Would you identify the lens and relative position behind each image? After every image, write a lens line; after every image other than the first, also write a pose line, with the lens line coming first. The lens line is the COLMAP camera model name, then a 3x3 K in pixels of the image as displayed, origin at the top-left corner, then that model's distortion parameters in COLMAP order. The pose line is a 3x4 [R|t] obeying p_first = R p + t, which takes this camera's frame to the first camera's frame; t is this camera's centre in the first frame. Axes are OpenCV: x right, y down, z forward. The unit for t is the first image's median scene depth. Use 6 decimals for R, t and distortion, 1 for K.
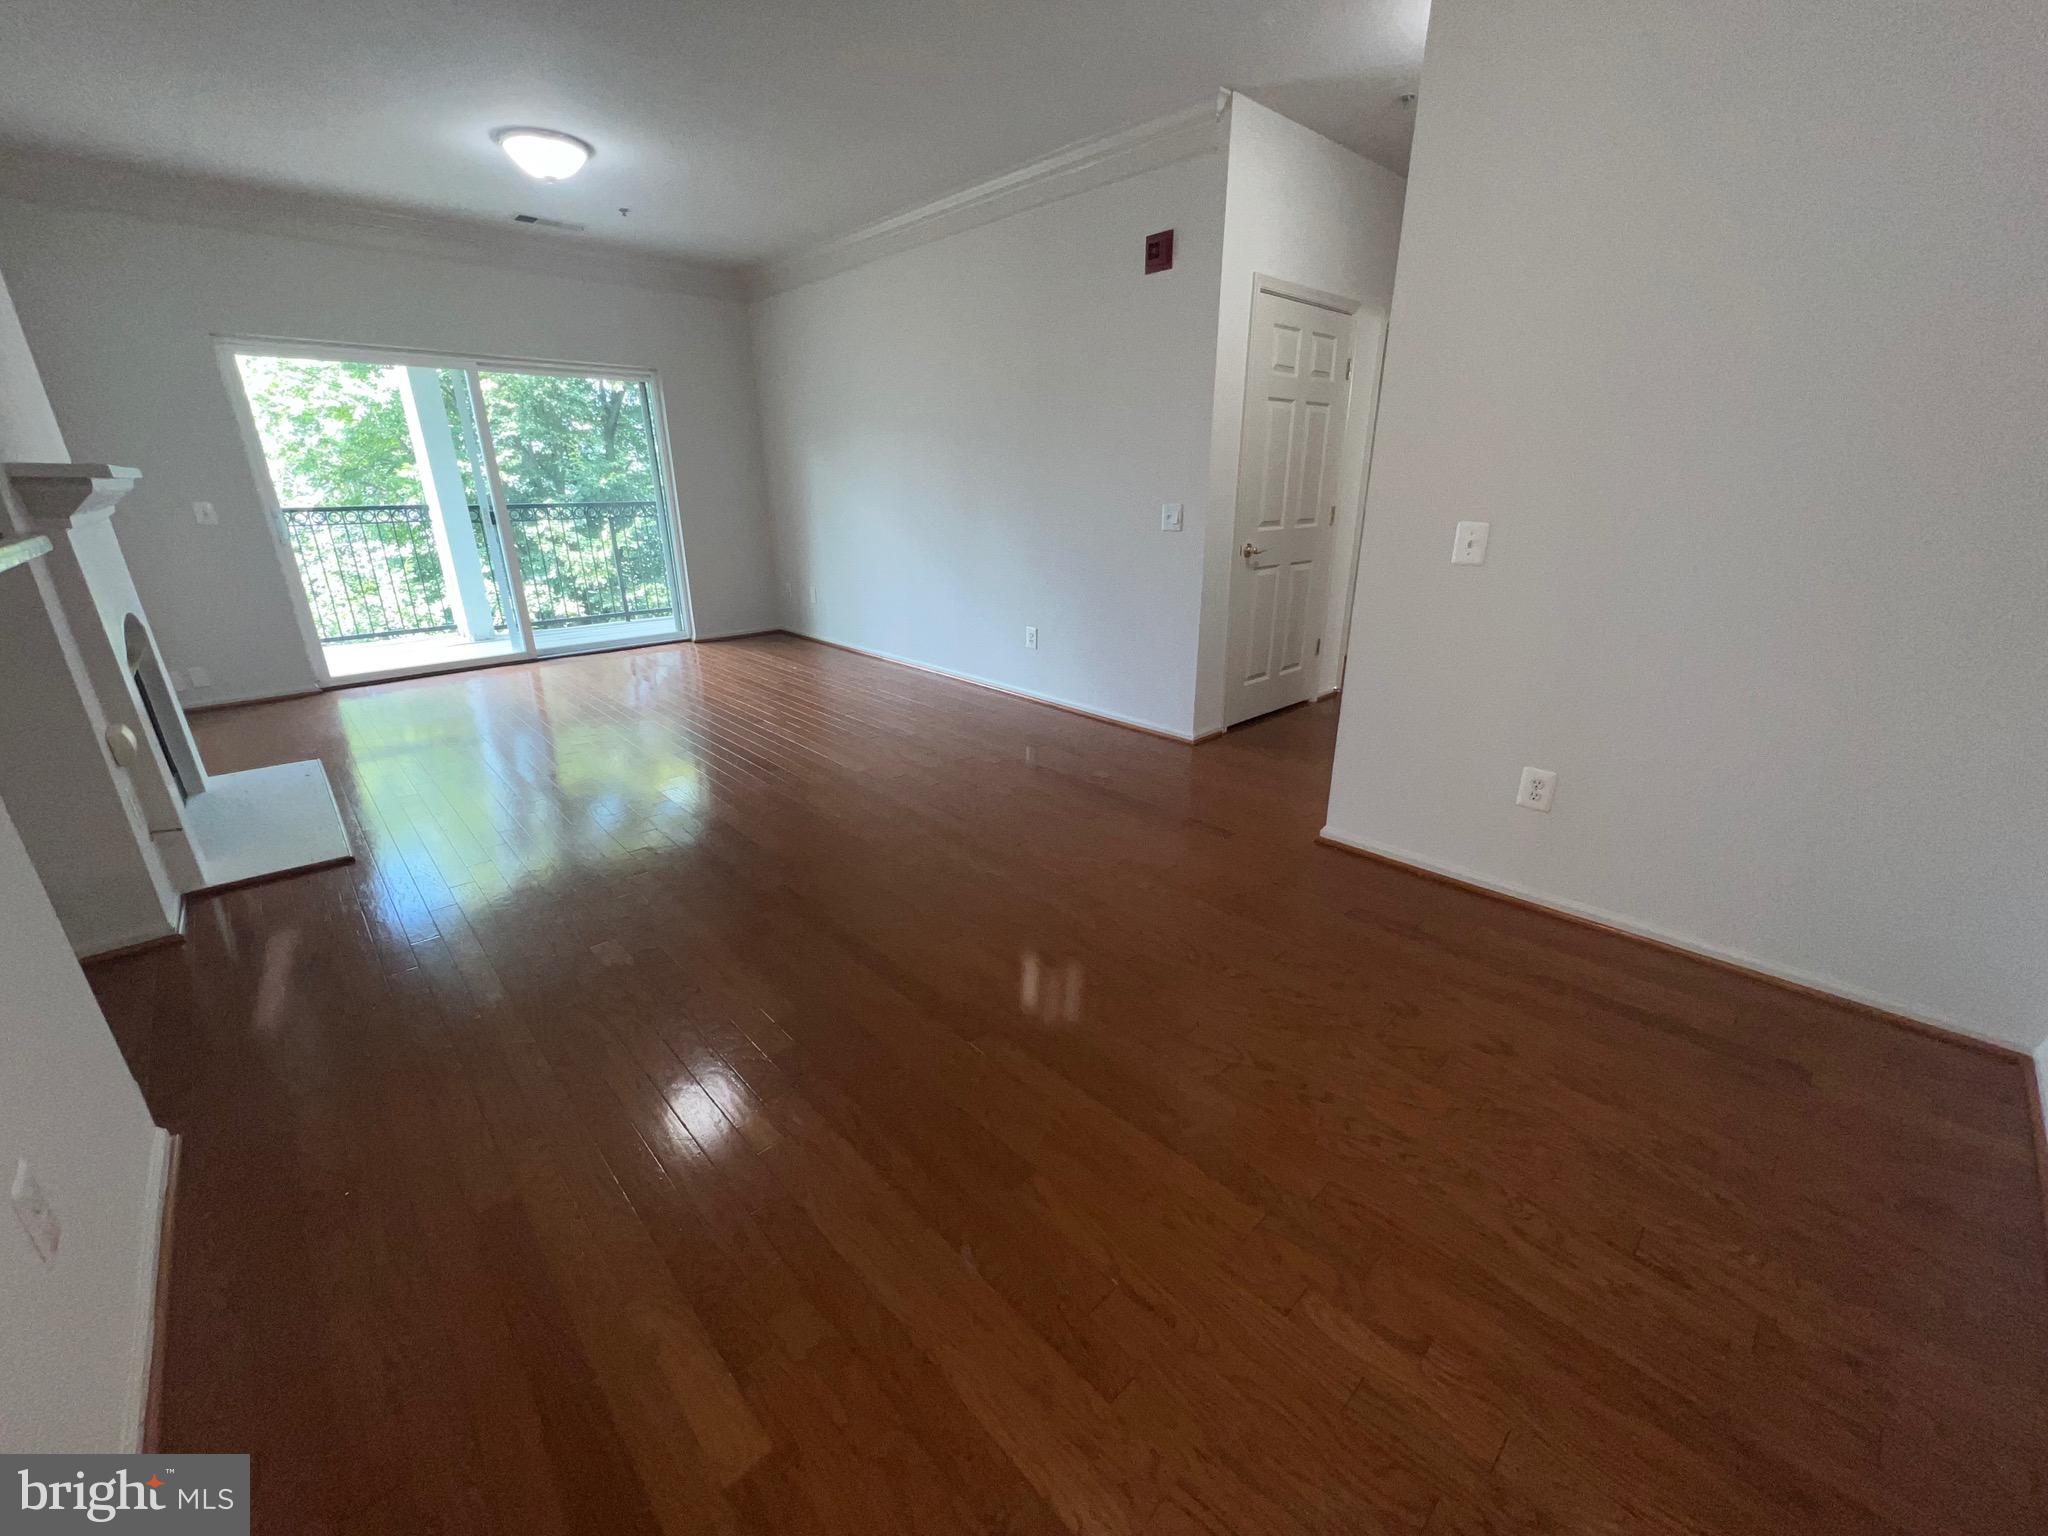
lens RADIAL K [[823.0, 0, 1022.2], [0, 823.0, 768.0], [0, 0, 1]] dist [-0.002699, 0.000495]
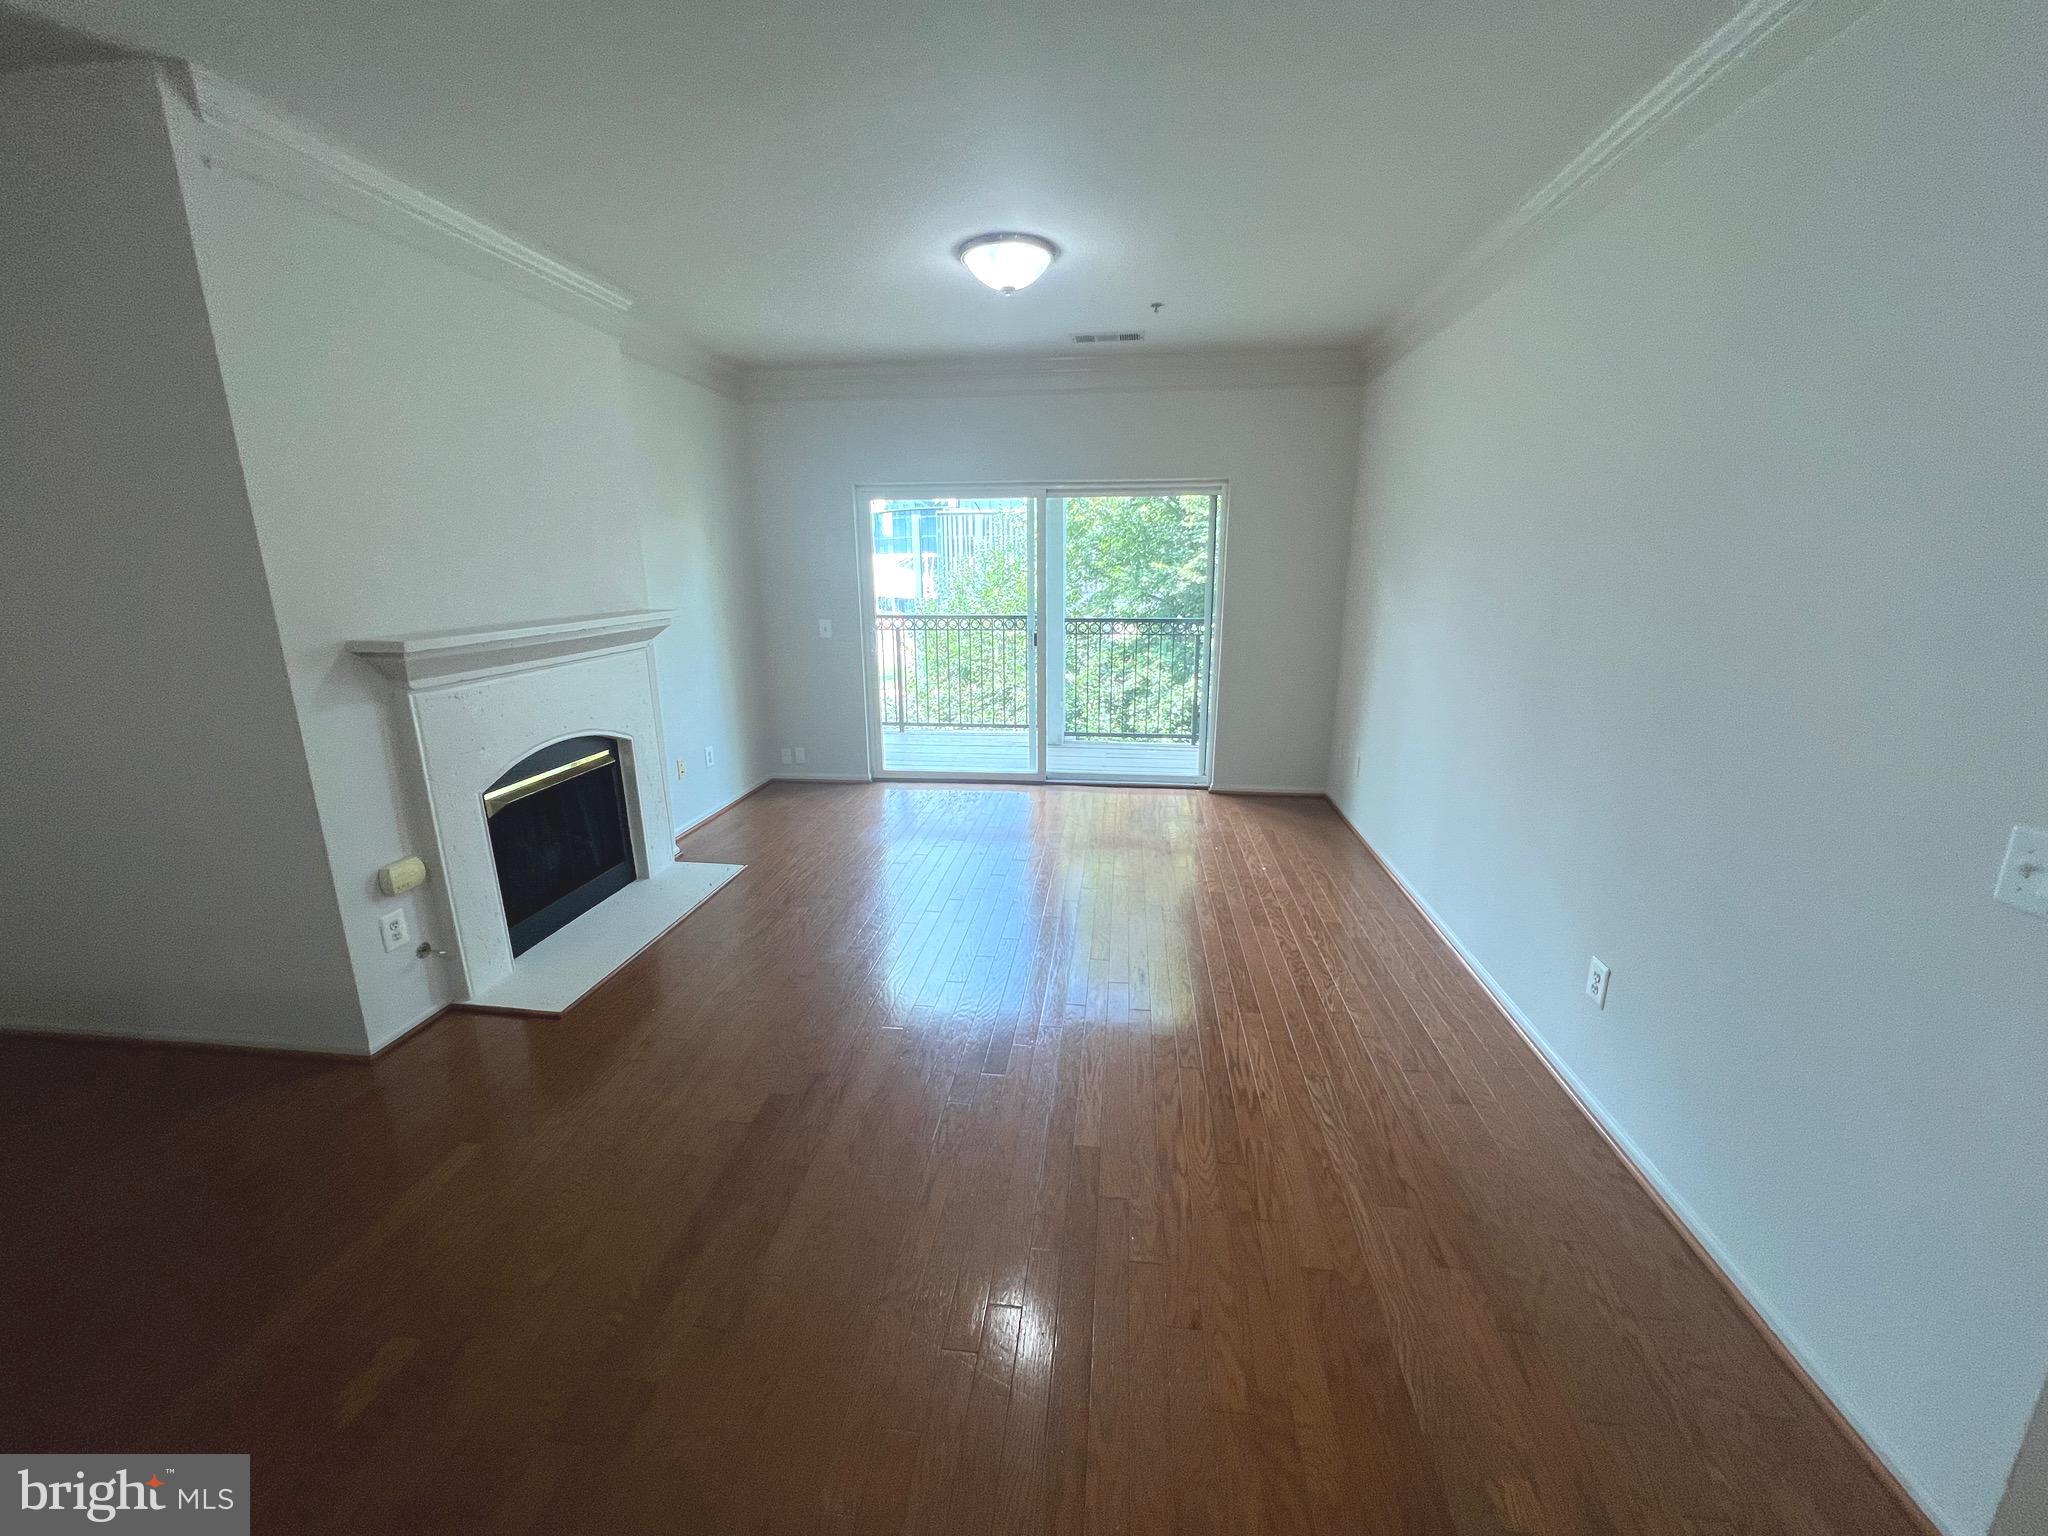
lens RADIAL K [[818.7, 0, 1019.5], [0, 818.7, 772.8], [0, 0, 1]] dist [-0.002393, 0.000387]
pose [[0.642386, 0.193997, -0.741421, 0.187526], [-0.254821, 0.966455, 0.032095, -0.307067], [0.722777, 0.168312, 0.670272, 0.611350]]
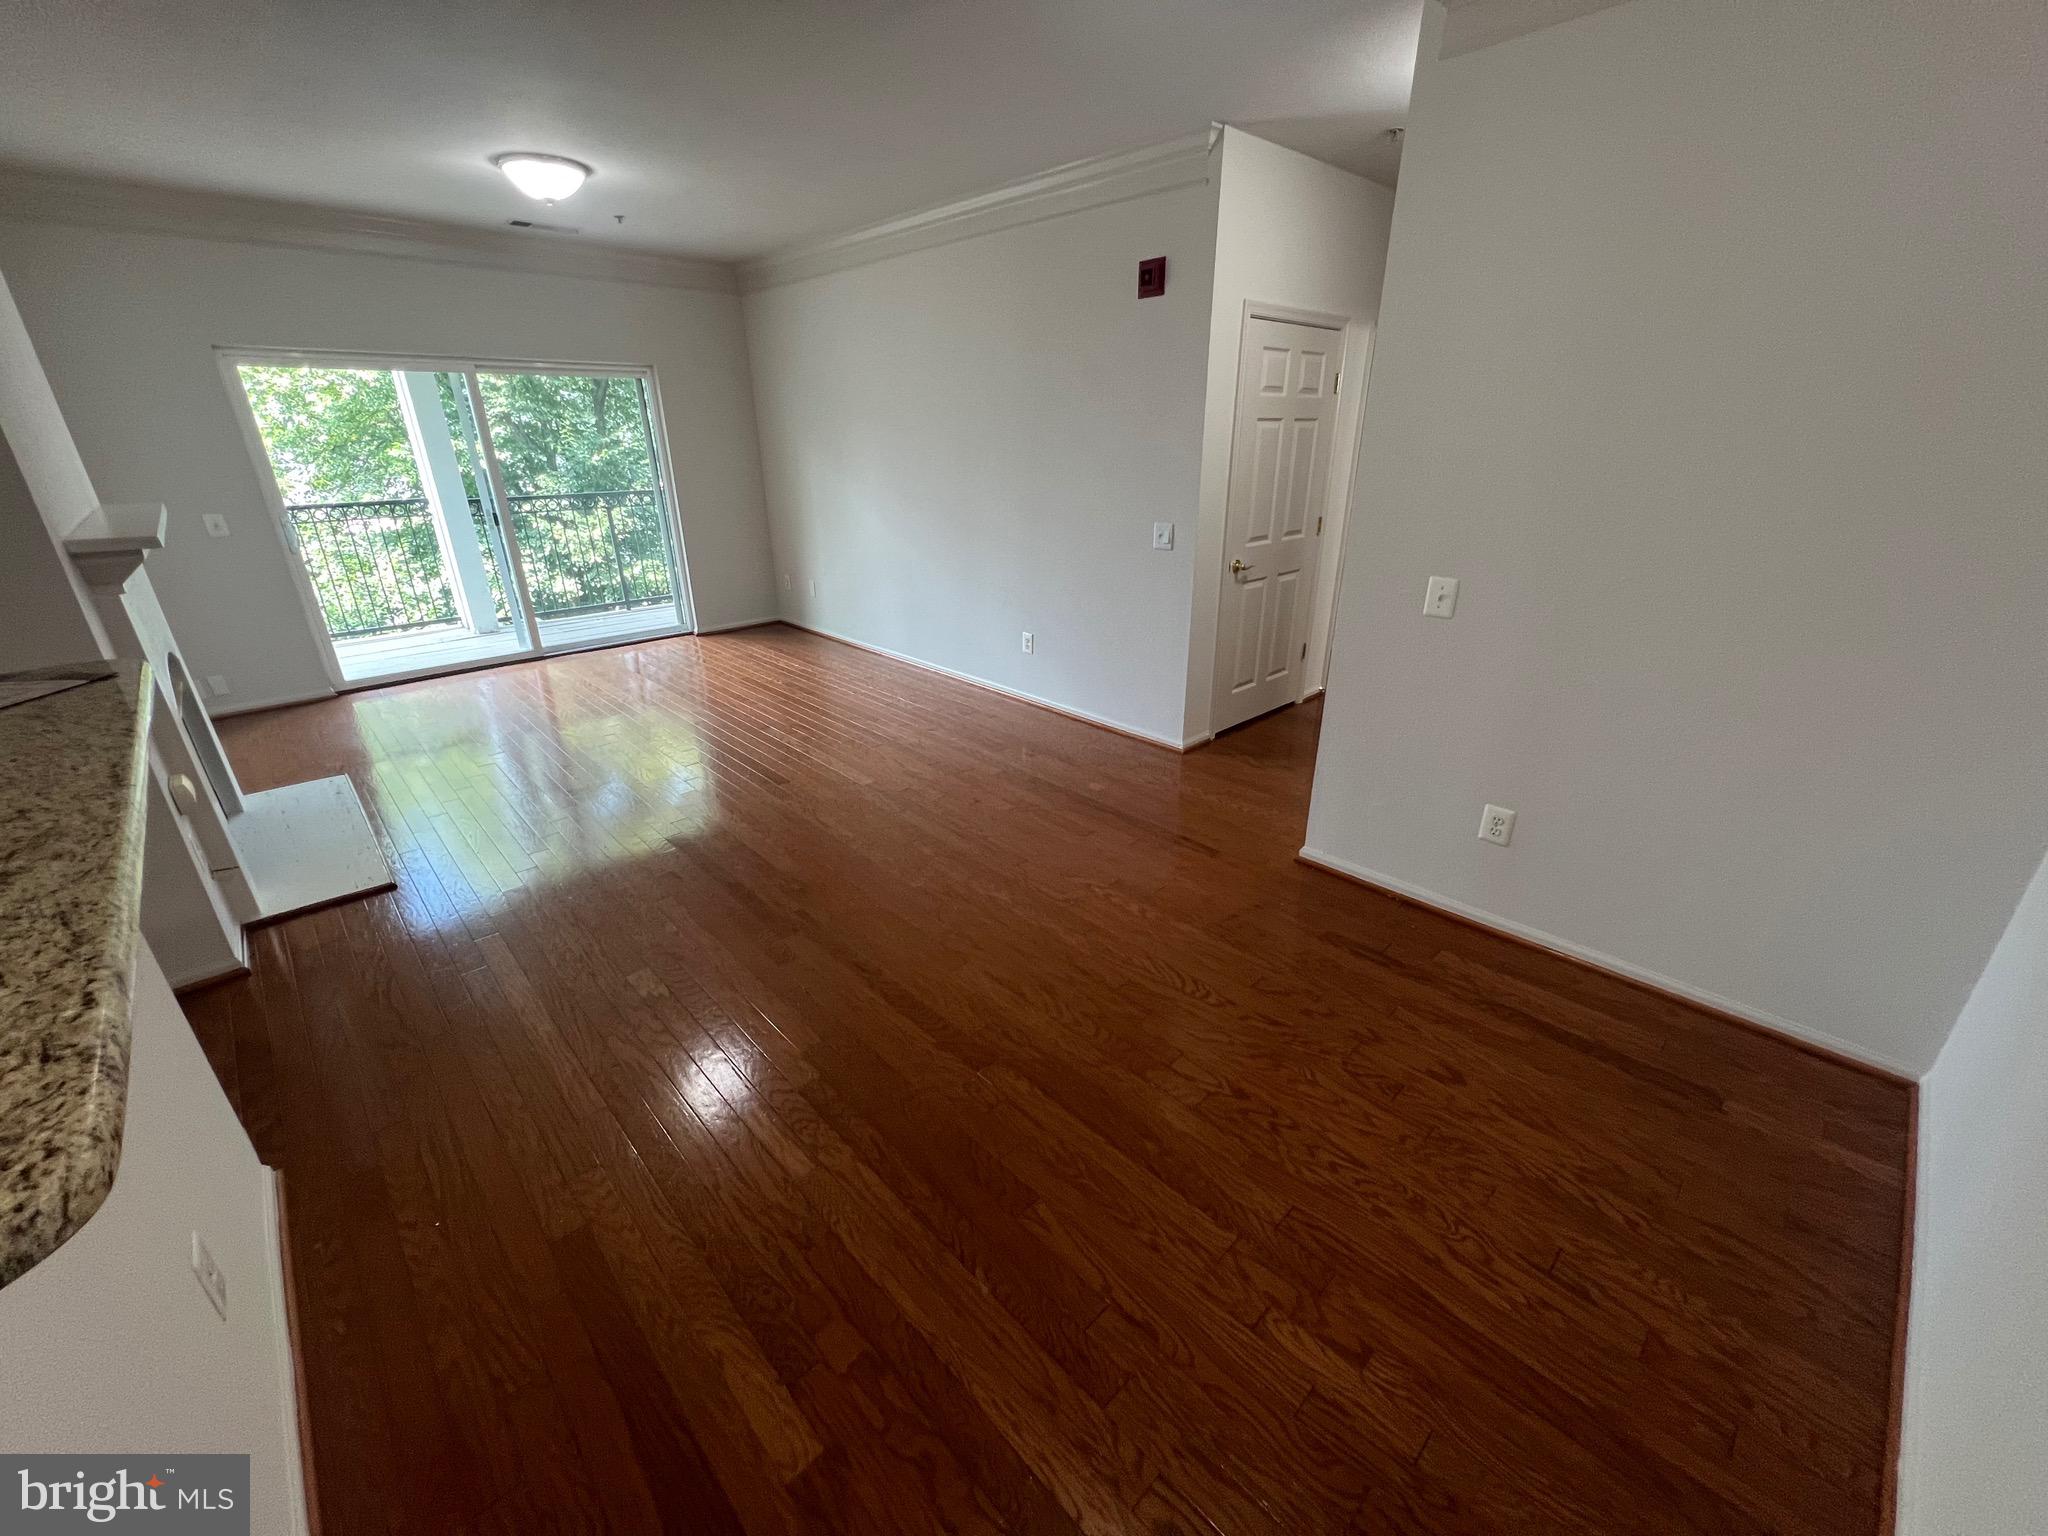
lens RADIAL K [[818.7, 0, 1021.9], [0, 818.7, 769.5], [0, 0, 1]] dist [-0.002393, 0.000387]
pose [[0.999963, -0.005585, 0.006582, -0.005280], [0.005220, 0.998515, 0.054235, -0.082125], [-0.006875, -0.054198, 0.998507, -0.051889]]
